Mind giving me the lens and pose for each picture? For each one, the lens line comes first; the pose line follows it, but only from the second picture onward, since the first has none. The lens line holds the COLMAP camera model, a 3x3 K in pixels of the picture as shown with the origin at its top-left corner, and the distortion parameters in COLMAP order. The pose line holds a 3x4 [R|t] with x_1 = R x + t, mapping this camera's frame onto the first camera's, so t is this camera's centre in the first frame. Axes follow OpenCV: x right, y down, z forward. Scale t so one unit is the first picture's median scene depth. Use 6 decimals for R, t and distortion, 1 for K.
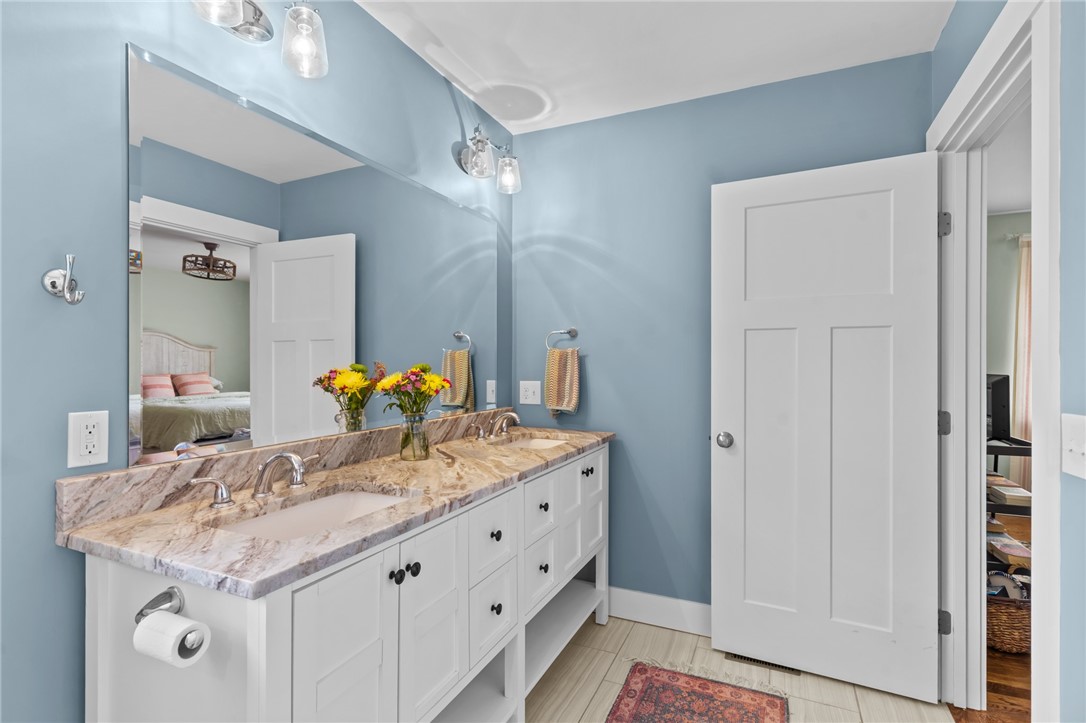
lens RADIAL K [[522.3, 0, 543.5], [0, 522.3, 363.3], [0, 0, 1]] dist [0.002537, -0.000527]
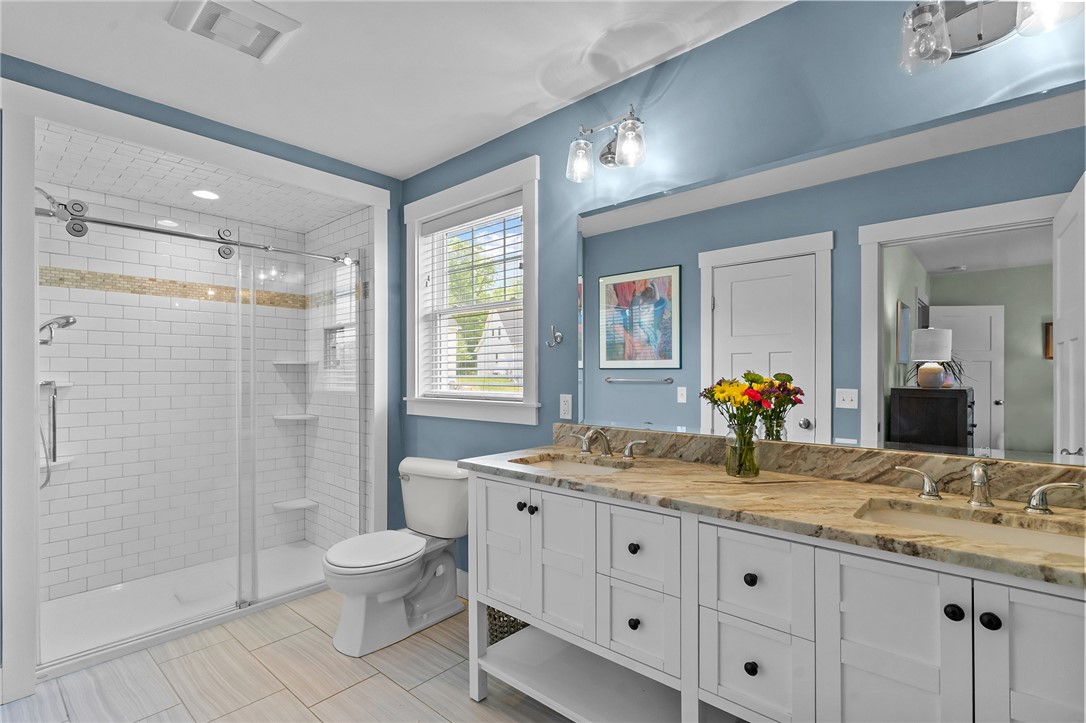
lens RADIAL K [[522.3, 0, 543.6], [0, 522.3, 367.6], [0, 0, 1]] dist [0.002537, -0.000527]
pose [[-0.294198, -0.006321, -0.955724, 0.868566], [0.000387, 0.999977, -0.006733, -0.003371], [0.955744, -0.002351, -0.294189, 1.084663]]
